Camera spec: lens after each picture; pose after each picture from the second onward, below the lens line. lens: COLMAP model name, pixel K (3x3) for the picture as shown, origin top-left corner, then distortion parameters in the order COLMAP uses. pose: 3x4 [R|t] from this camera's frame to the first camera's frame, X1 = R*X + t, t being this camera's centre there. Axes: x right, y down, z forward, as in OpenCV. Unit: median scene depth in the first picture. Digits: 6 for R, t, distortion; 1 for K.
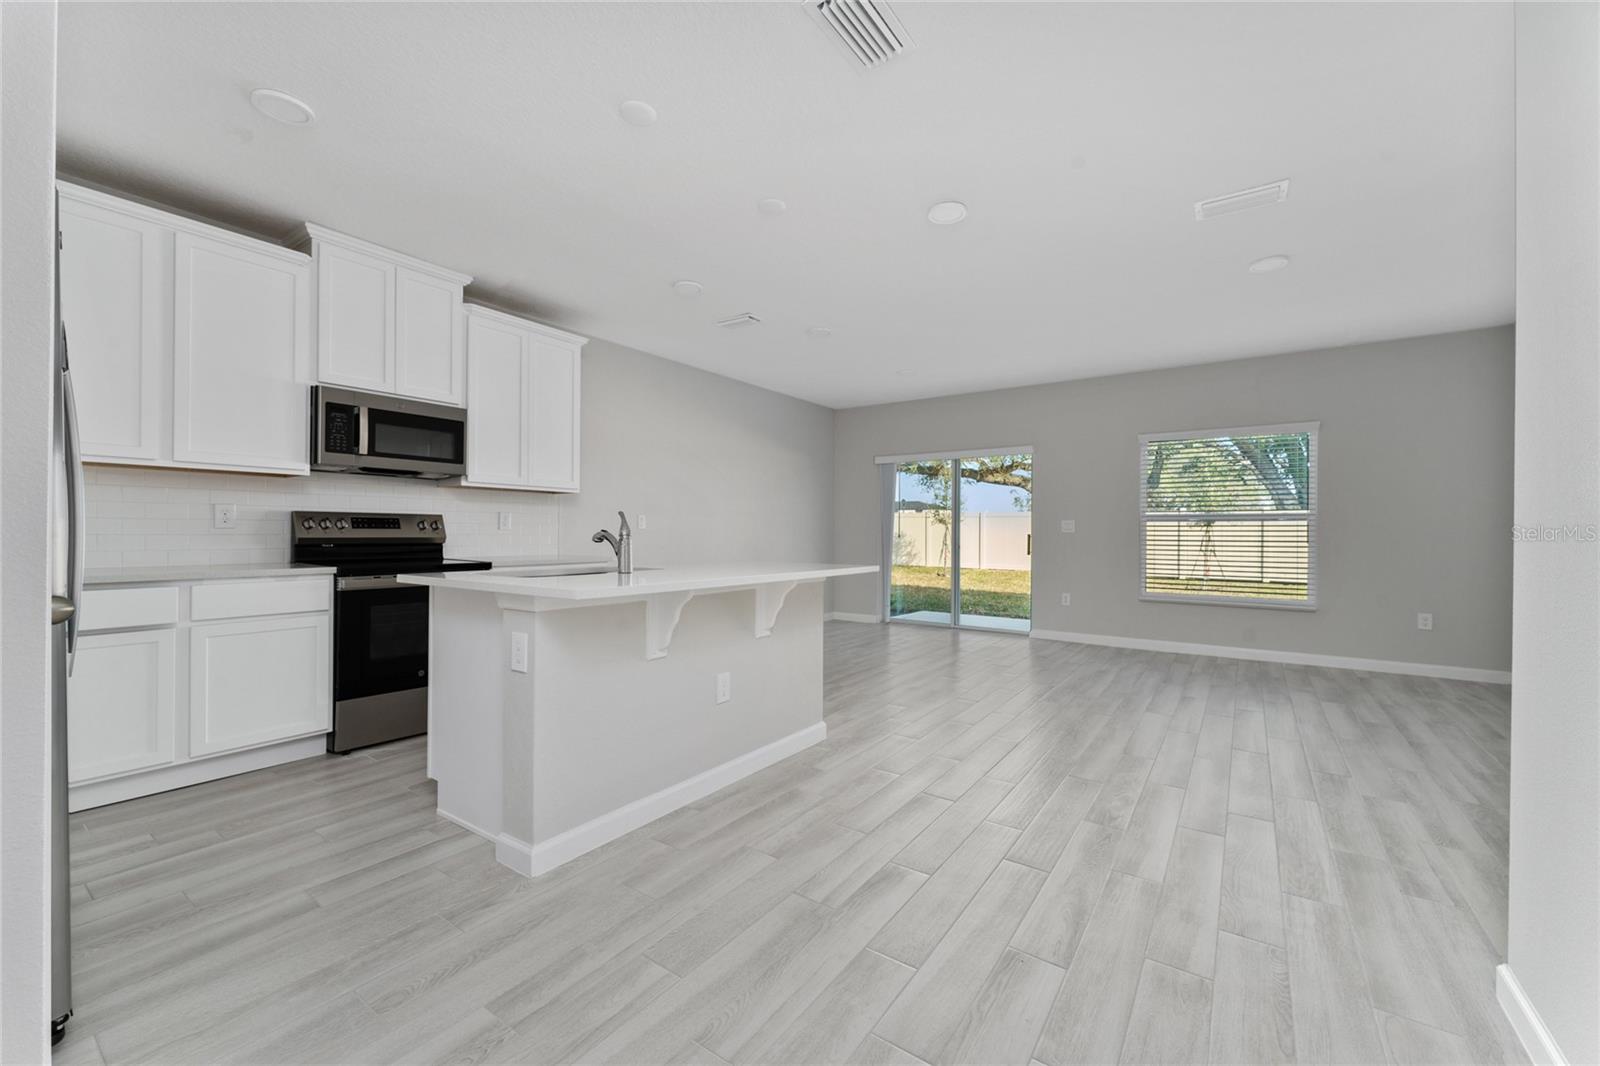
lens RADIAL K [[651.0, 0, 798.7], [0, 651.0, 532.5], [0, 0, 1]] dist [-0.002735, -0.000378]
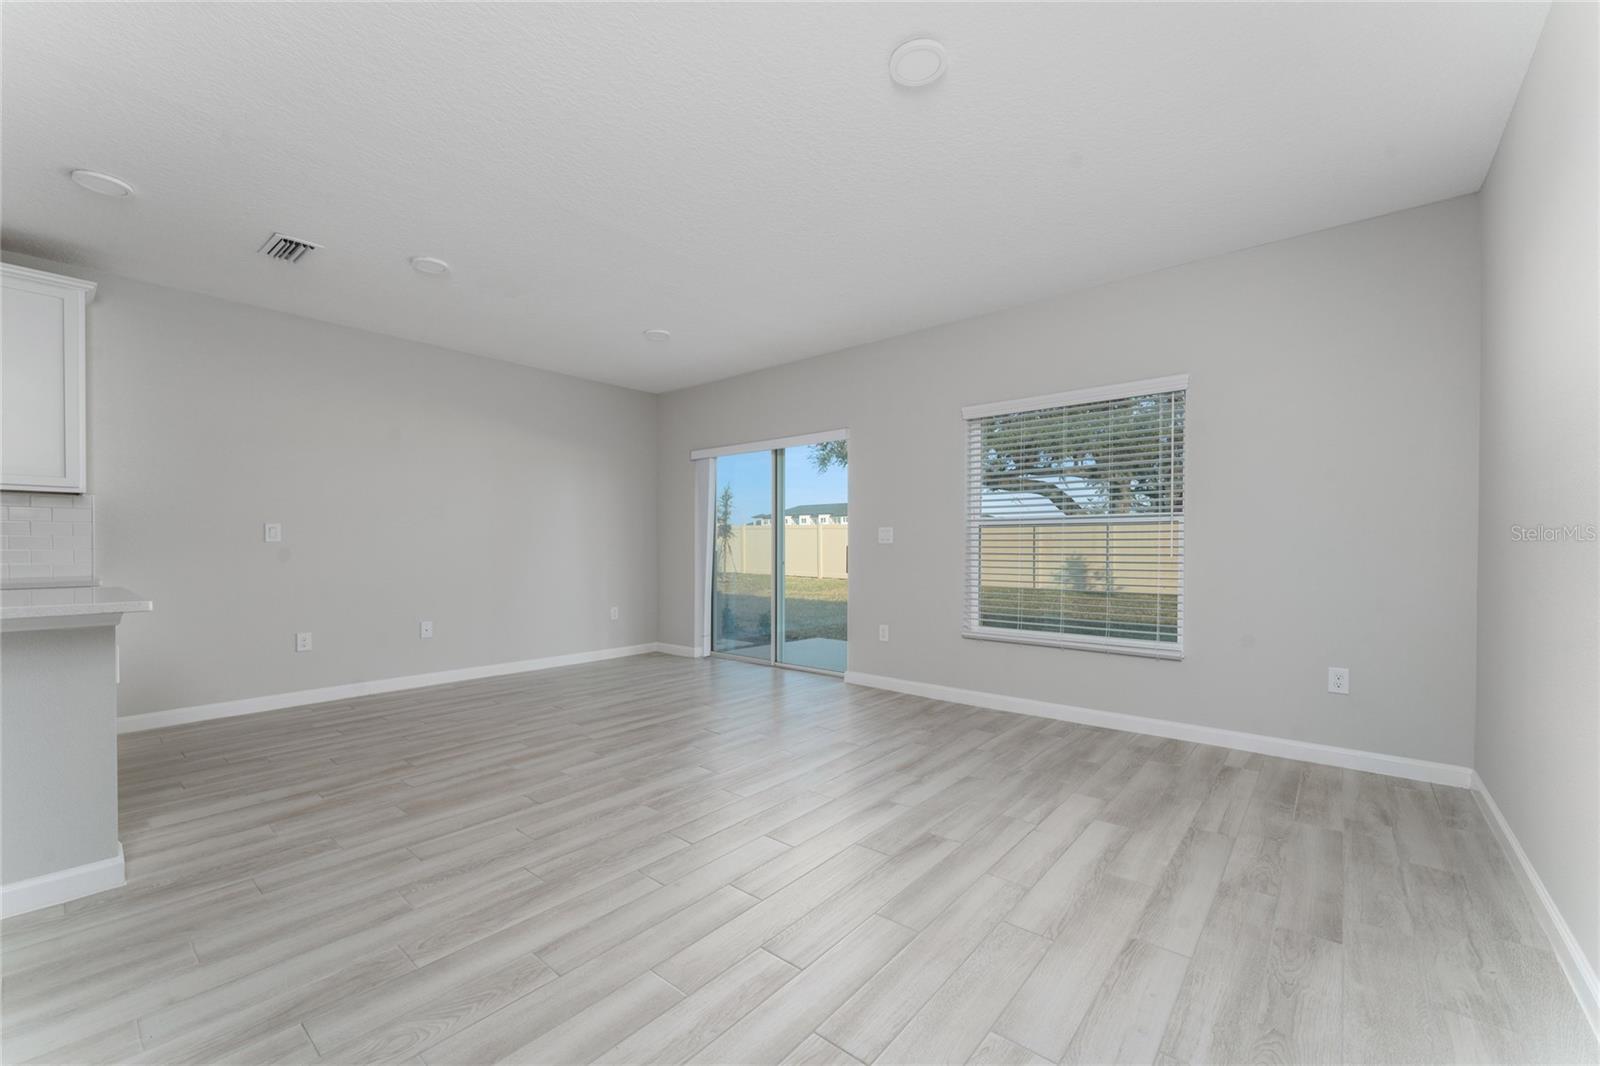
lens RADIAL K [[644.4, 0, 802.8], [0, 644.4, 552.4], [0, 0, 1]] dist [-0.000498, 0.000046]
pose [[0.995845, -0.002043, -0.091044, 0.685123], [0.003143, 0.999924, 0.011947, 0.000285], [0.091013, -0.012184, 0.995775, 0.436164]]
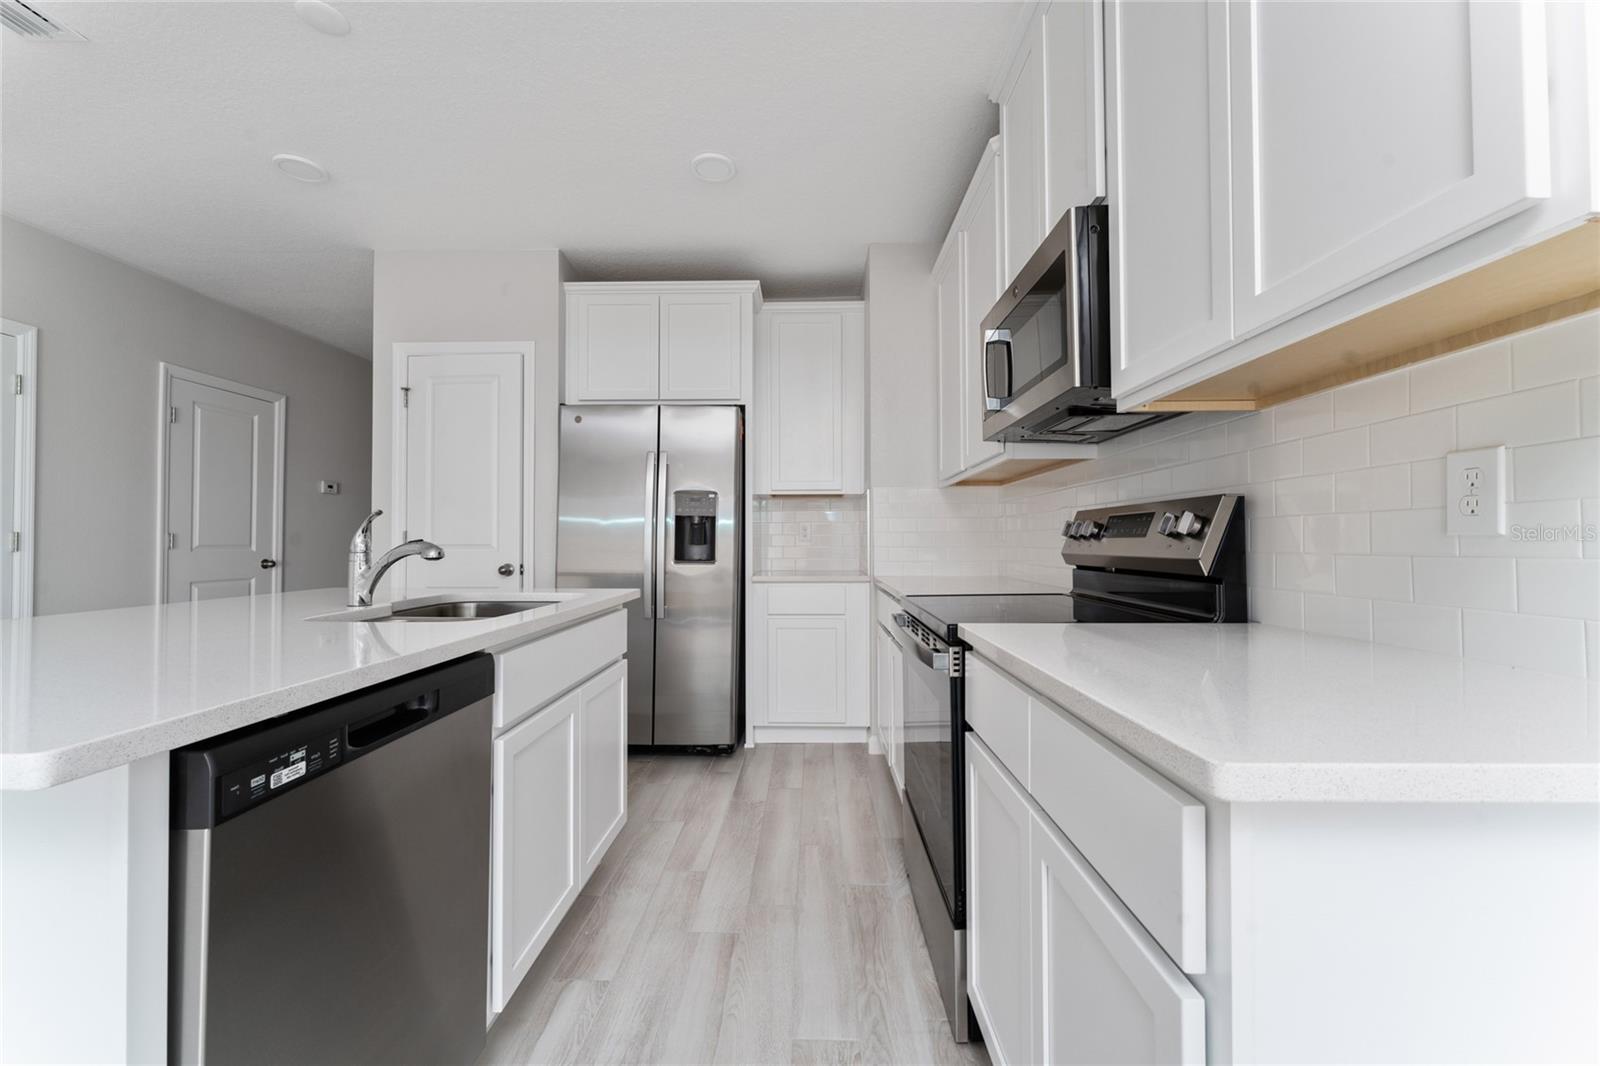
lens RADIAL K [[651.0, 0, 798.7], [0, 651.0, 532.5], [0, 0, 1]] dist [-0.002735, -0.000378]
pose [[-0.830515, -0.007327, -0.556947, -0.198538], [0.003242, 0.999833, -0.017989, -0.000670], [0.556986, -0.016746, -0.830353, 1.290489]]
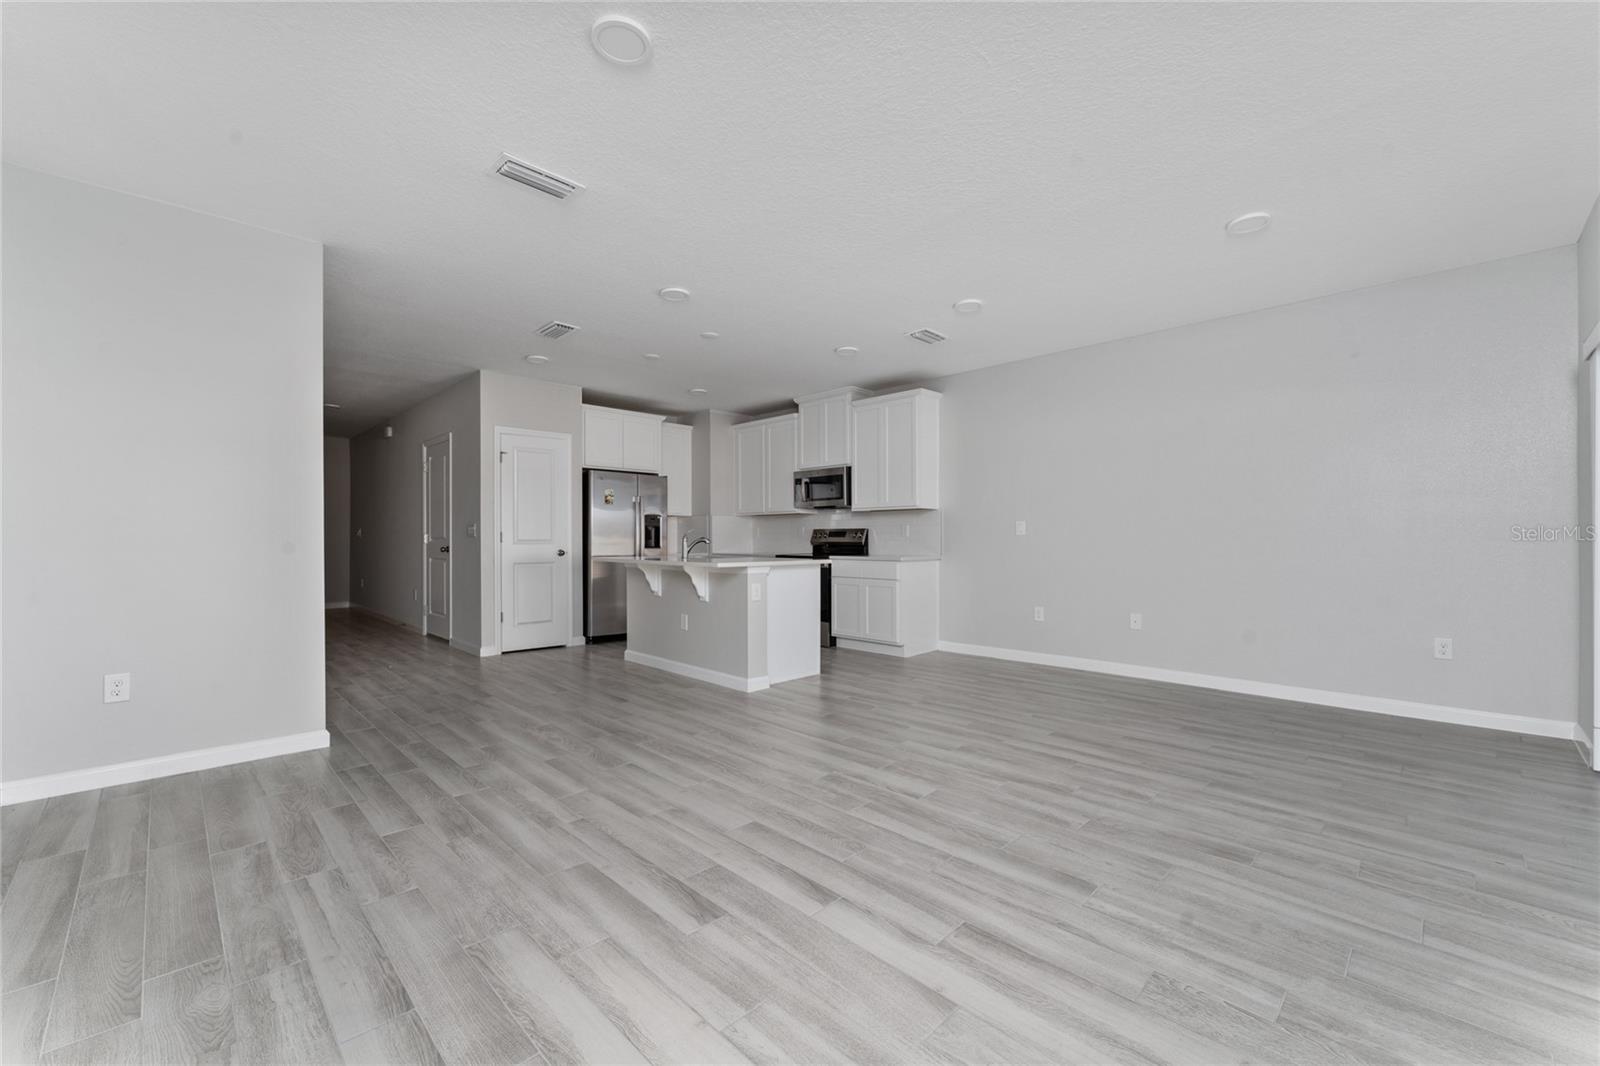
lens RADIAL K [[651.0, 0, 798.7], [0, 651.0, 532.5], [0, 0, 1]] dist [-0.002735, -0.000378]
pose [[-0.190309, -0.011890, -0.981652, 1.257523], [0.002926, 0.999915, -0.012678, 0.004453], [0.981720, -0.005285, -0.190259, 1.275240]]
